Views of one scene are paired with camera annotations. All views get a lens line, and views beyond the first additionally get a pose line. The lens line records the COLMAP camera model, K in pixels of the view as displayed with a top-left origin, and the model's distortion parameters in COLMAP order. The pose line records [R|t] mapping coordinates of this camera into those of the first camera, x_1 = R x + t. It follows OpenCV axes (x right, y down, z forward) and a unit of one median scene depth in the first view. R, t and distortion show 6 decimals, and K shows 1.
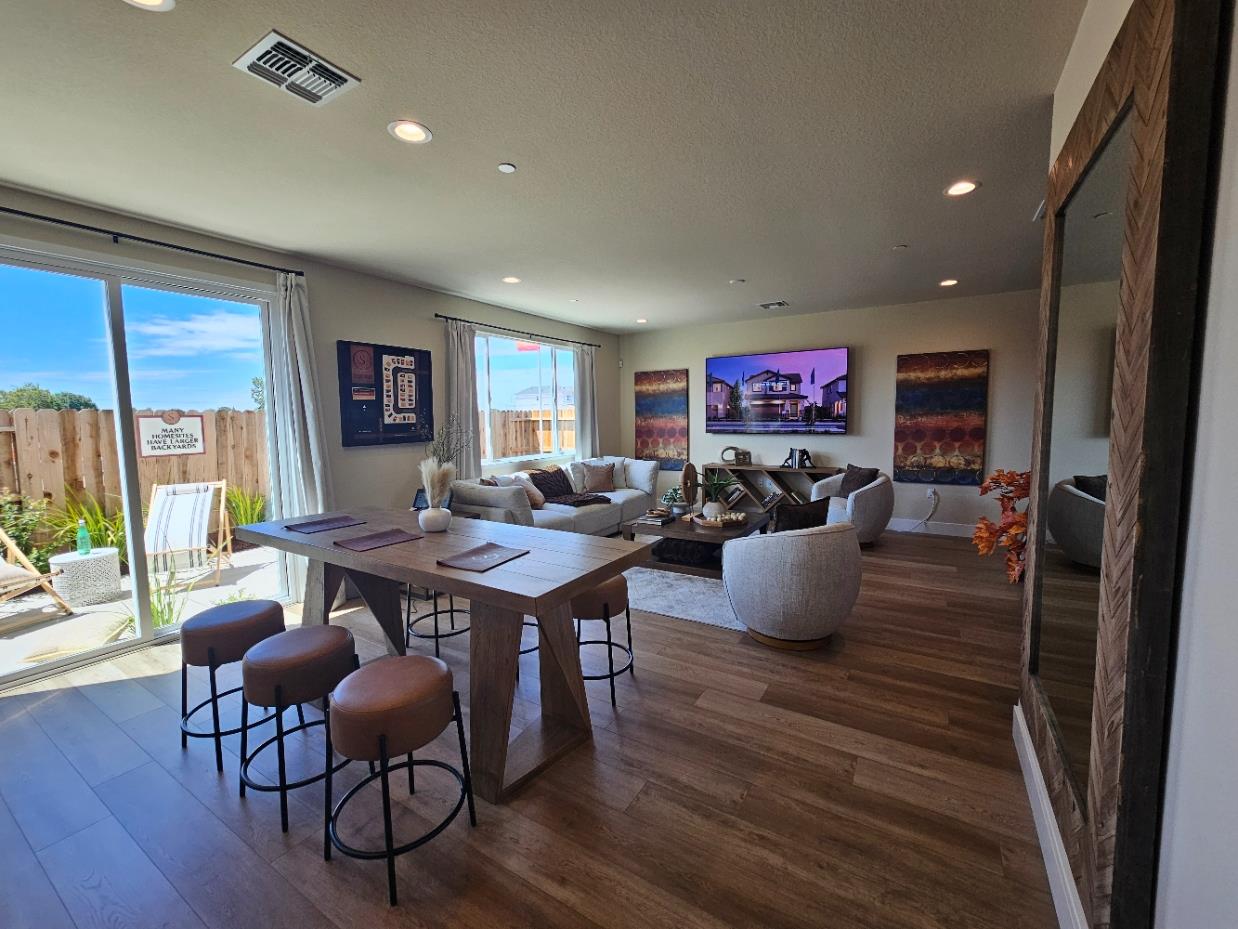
lens RADIAL K [[507.5, 0, 623.7], [0, 507.5, 459.7], [0, 0, 1]] dist [0.003632, 0.000102]
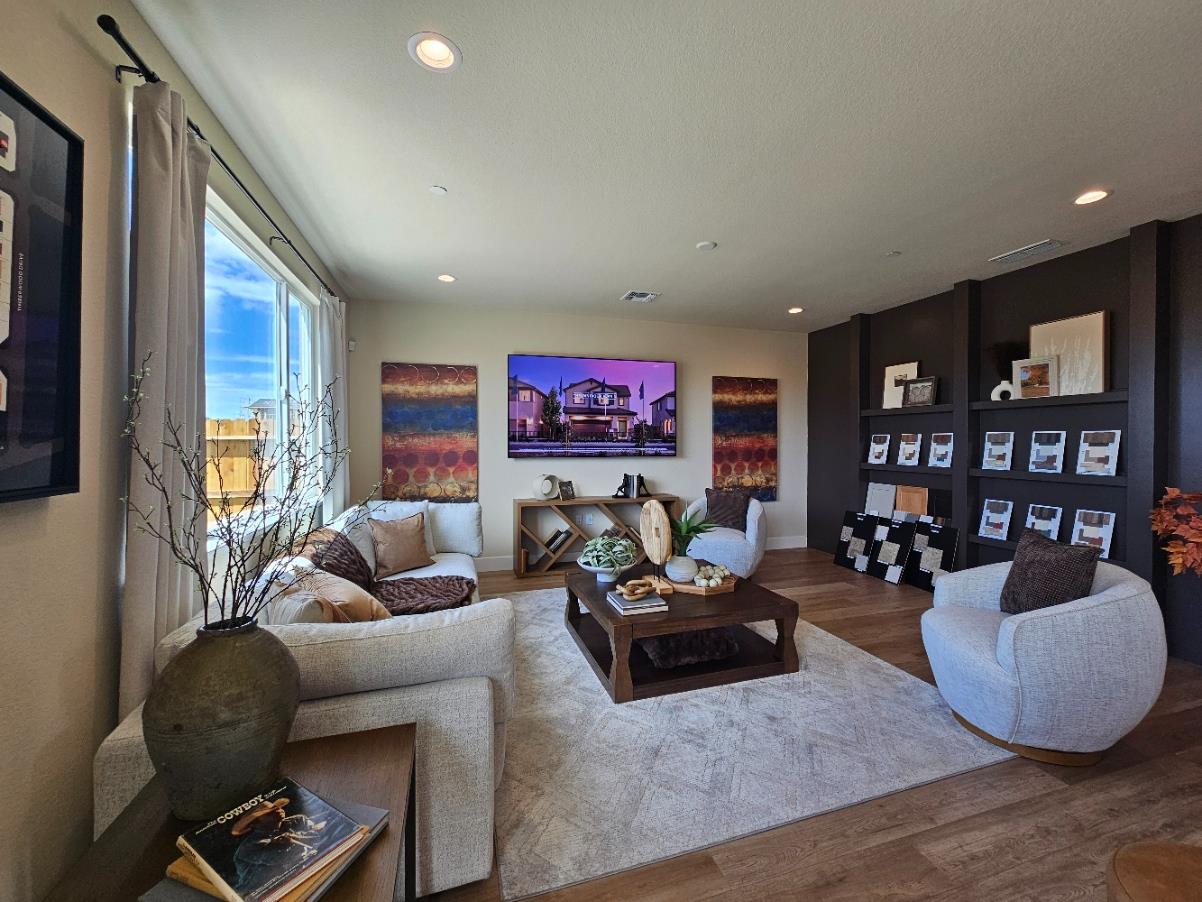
lens RADIAL K [[492.7, 0, 601.7], [0, 492.7, 446.6], [0, 0, 1]] dist [0.003632, 0.000102]
pose [[0.662615, 0.004005, 0.748950, -0.299746], [0.057581, 0.996754, -0.056273, -0.024016], [-0.746744, 0.080413, 0.660233, 0.492147]]
